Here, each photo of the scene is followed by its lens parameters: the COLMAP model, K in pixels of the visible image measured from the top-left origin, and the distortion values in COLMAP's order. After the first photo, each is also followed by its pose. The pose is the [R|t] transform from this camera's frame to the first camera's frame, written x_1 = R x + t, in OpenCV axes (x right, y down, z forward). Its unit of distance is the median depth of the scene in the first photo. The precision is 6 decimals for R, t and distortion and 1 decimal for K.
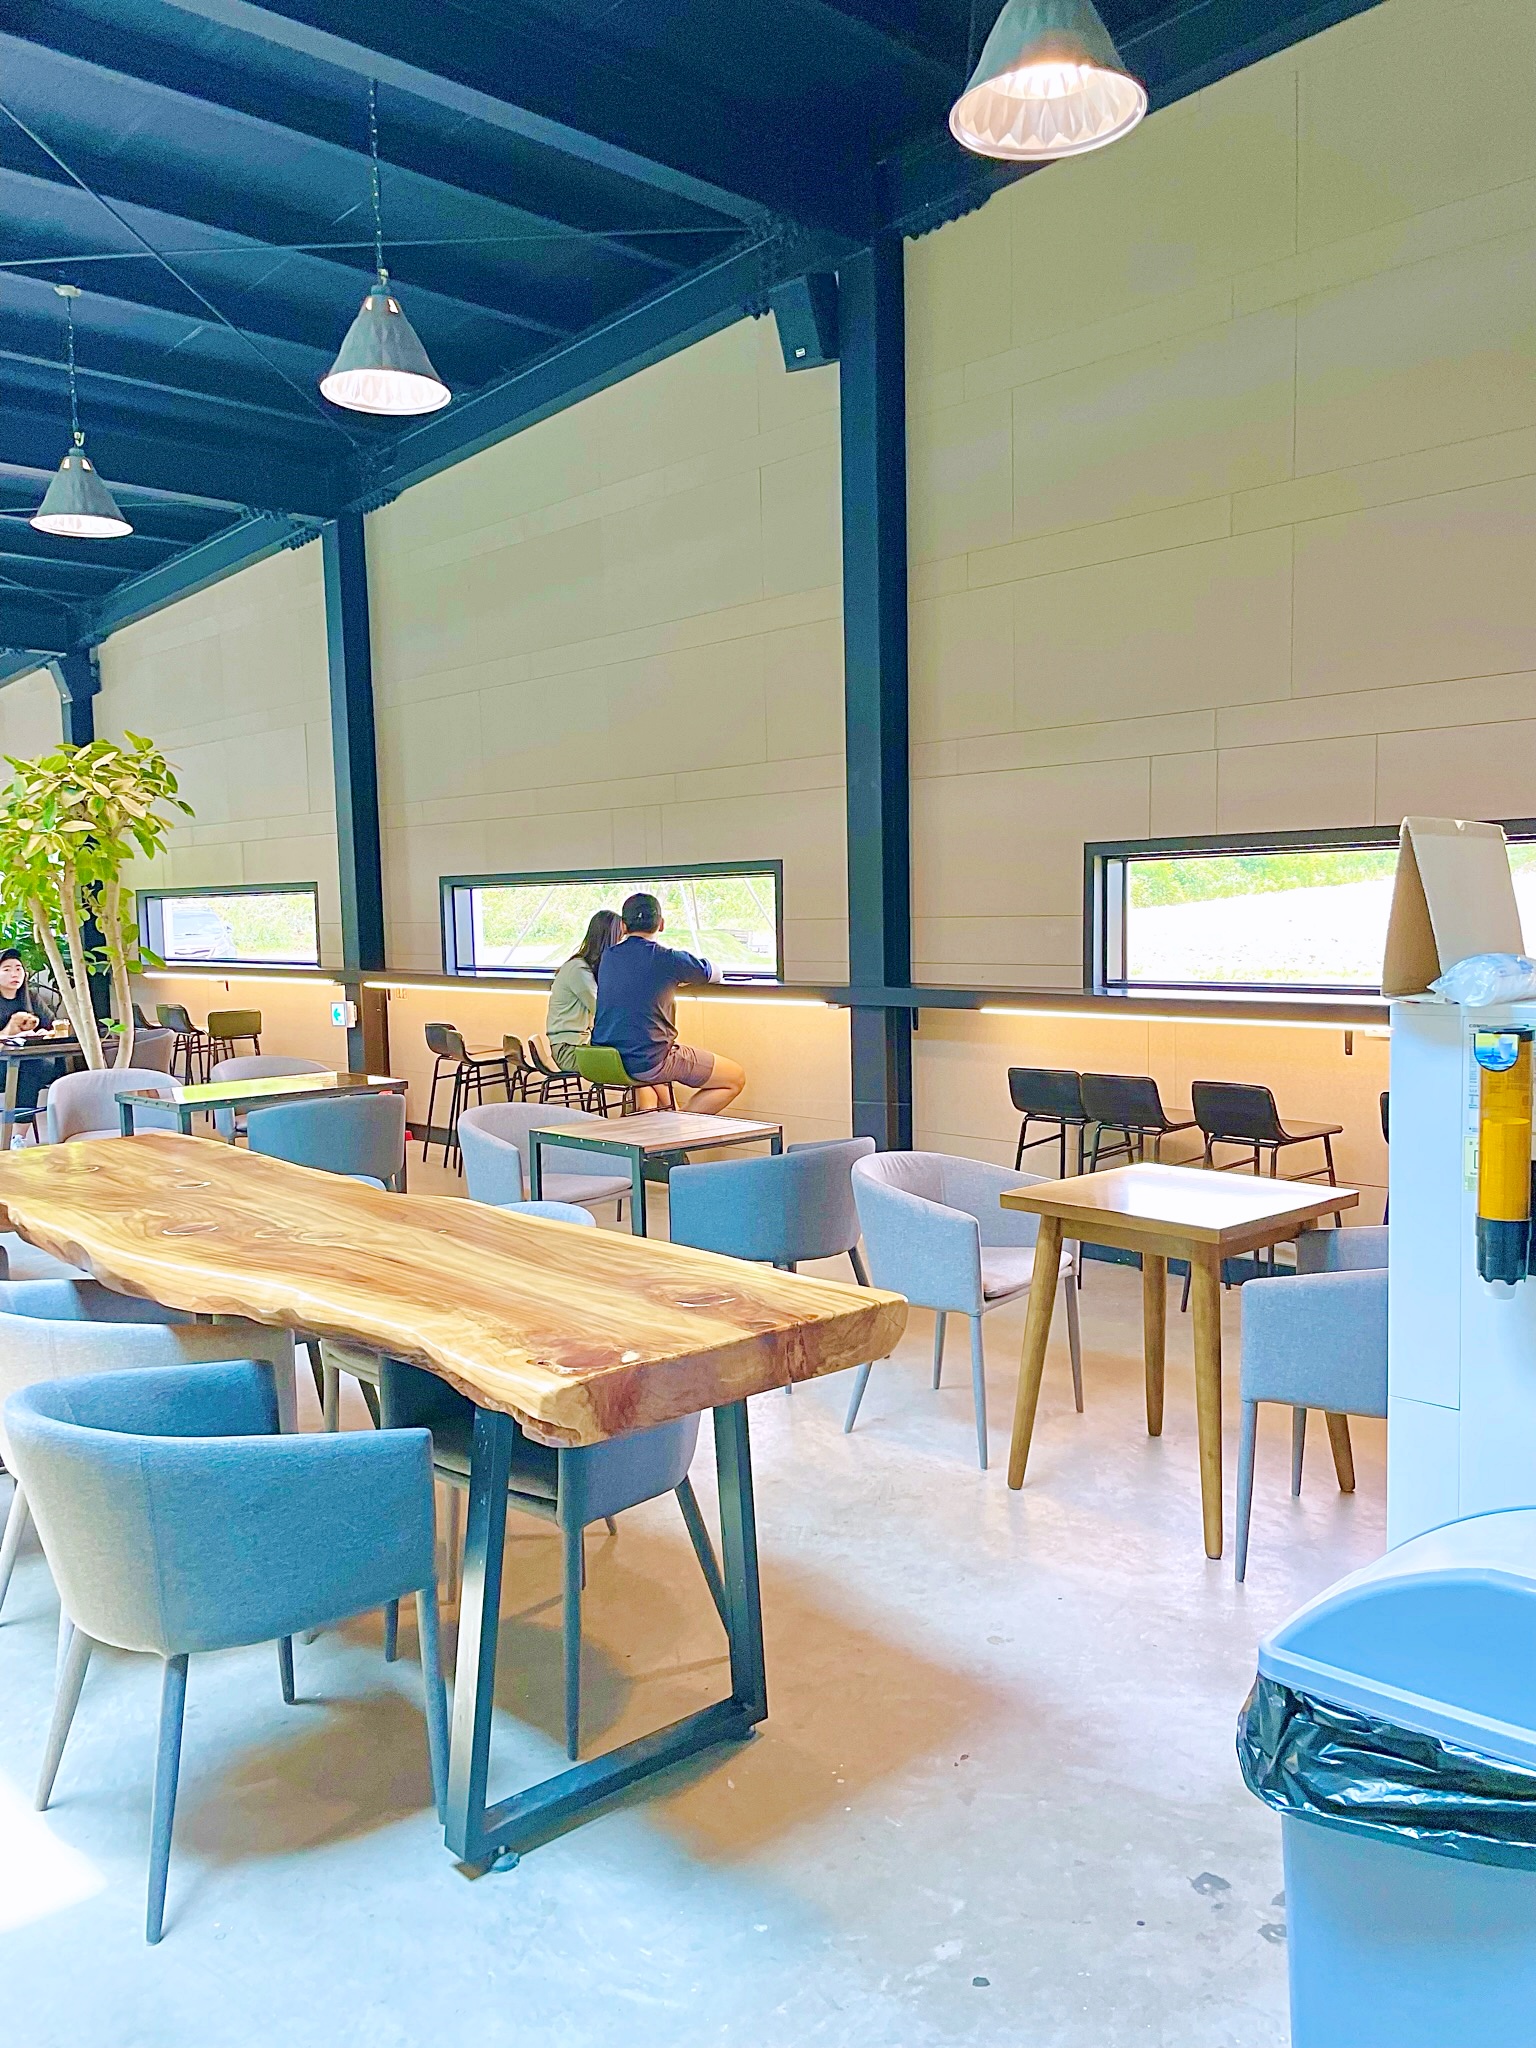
lens RADIAL K [[1563.2, 0, 768.0], [0, 1563.2, 1024.0], [0, 0, 1]] dist [0.150335, -0.201749]
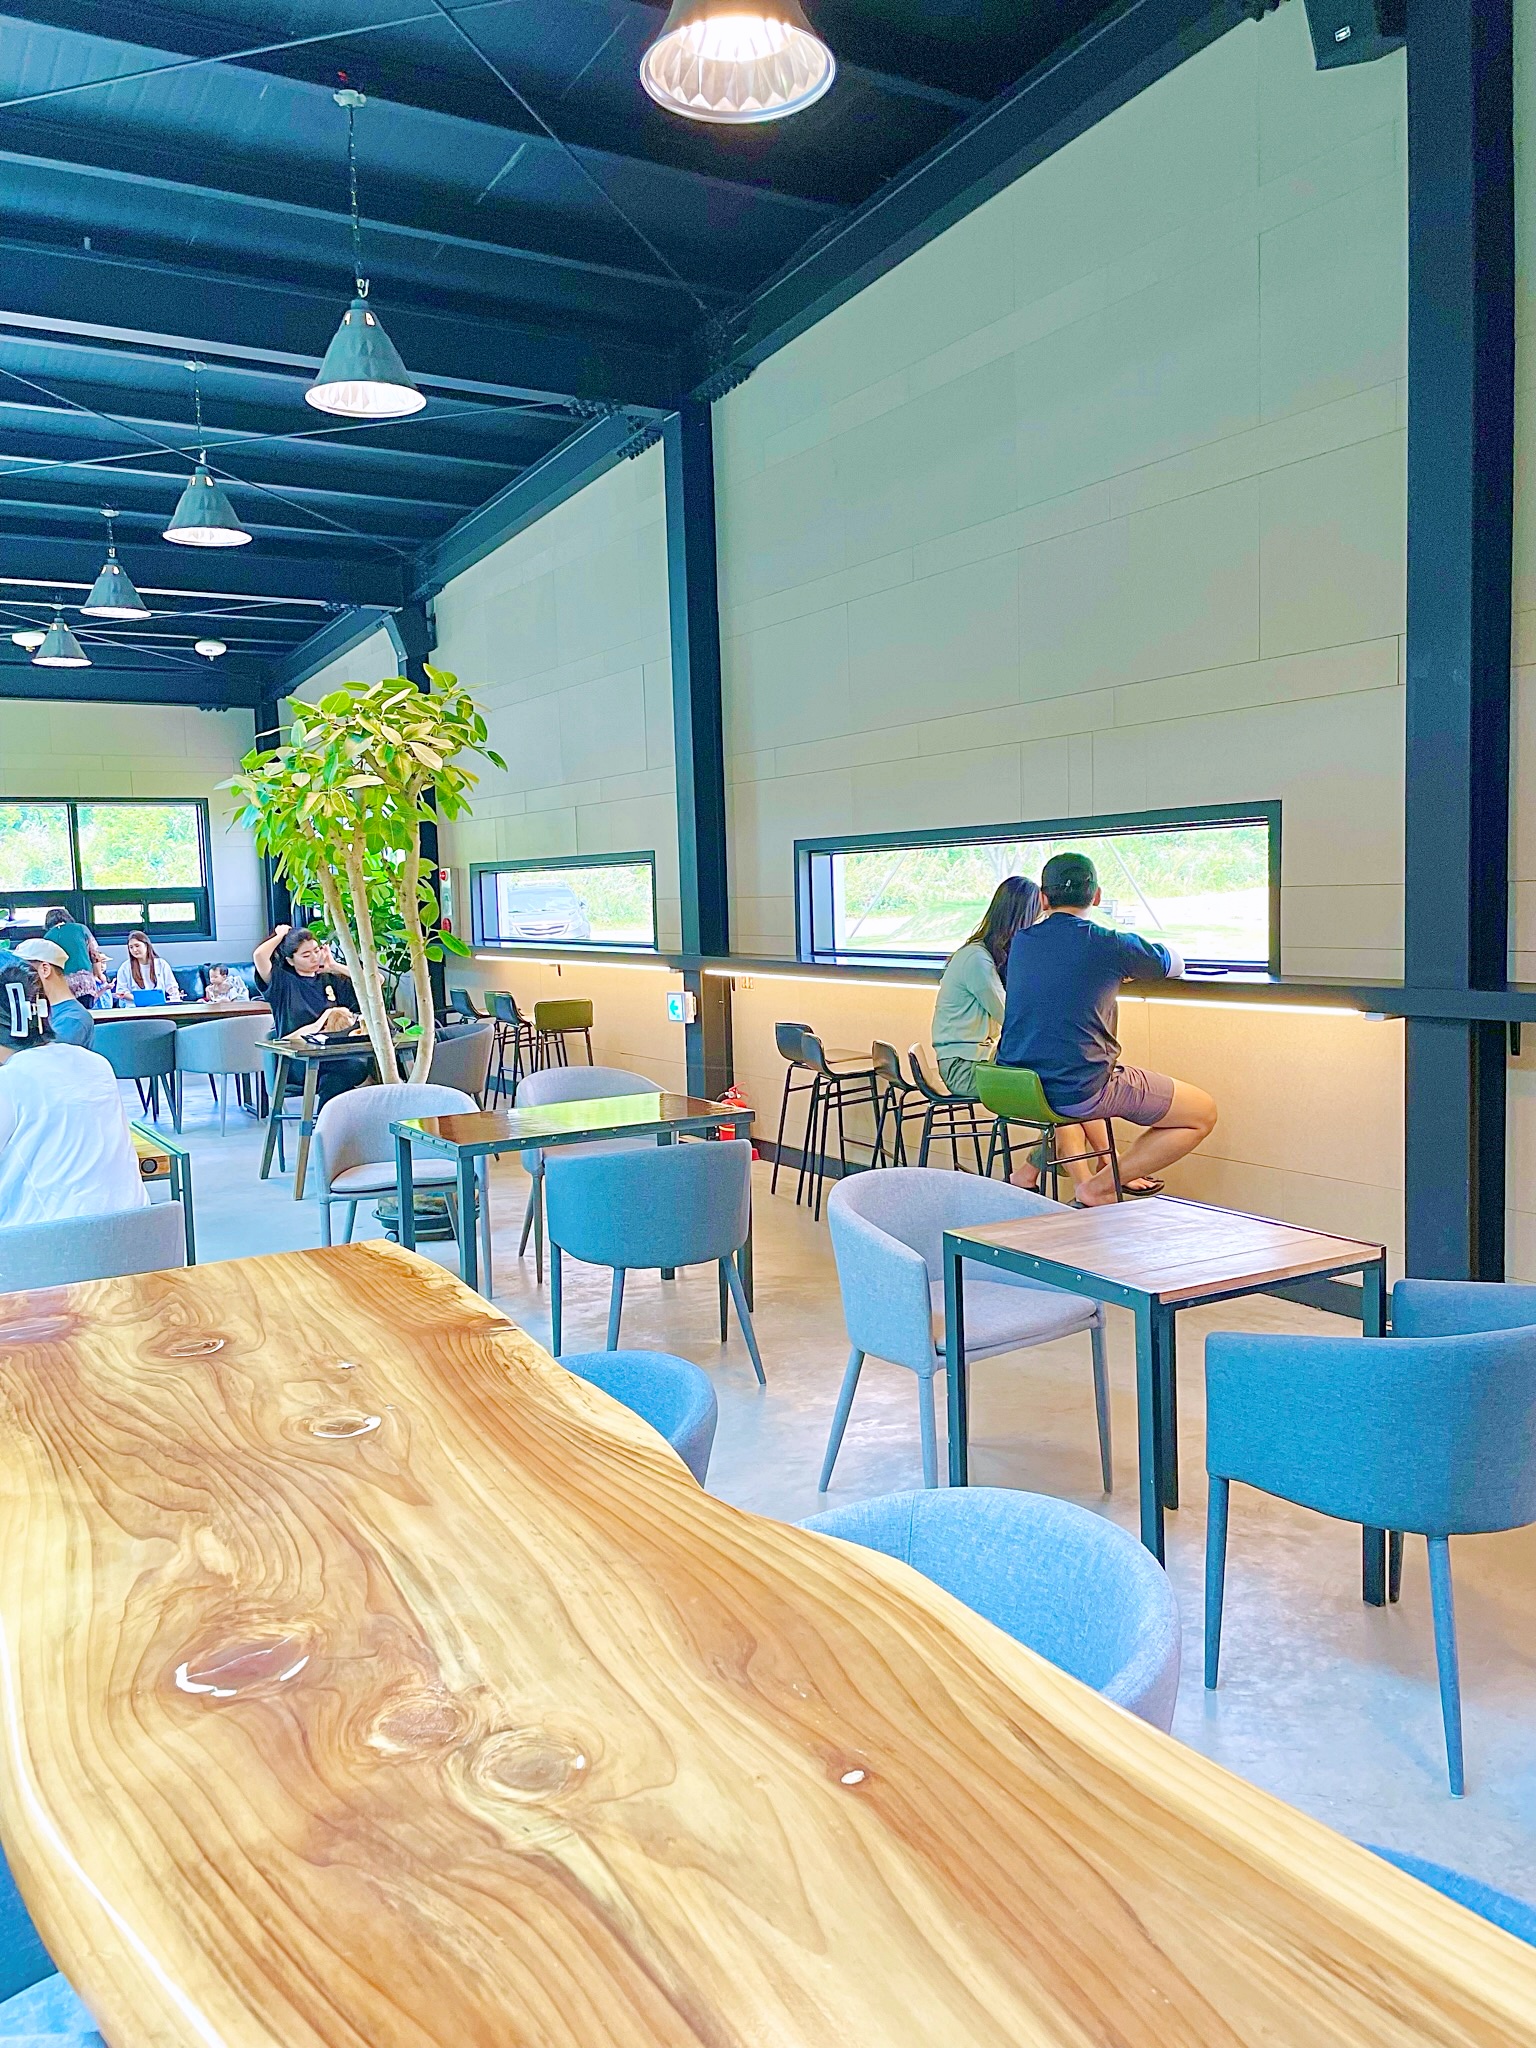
lens RADIAL K [[1563.2, 0, 768.0], [0, 1563.2, 1024.0], [0, 0, 1]] dist [0.150335, -0.201749]
pose [[0.976648, 0.010377, -0.214596, -0.055386], [-0.006462, 0.999800, 0.018937, -0.016479], [0.214750, -0.017108, 0.976519, 0.241971]]
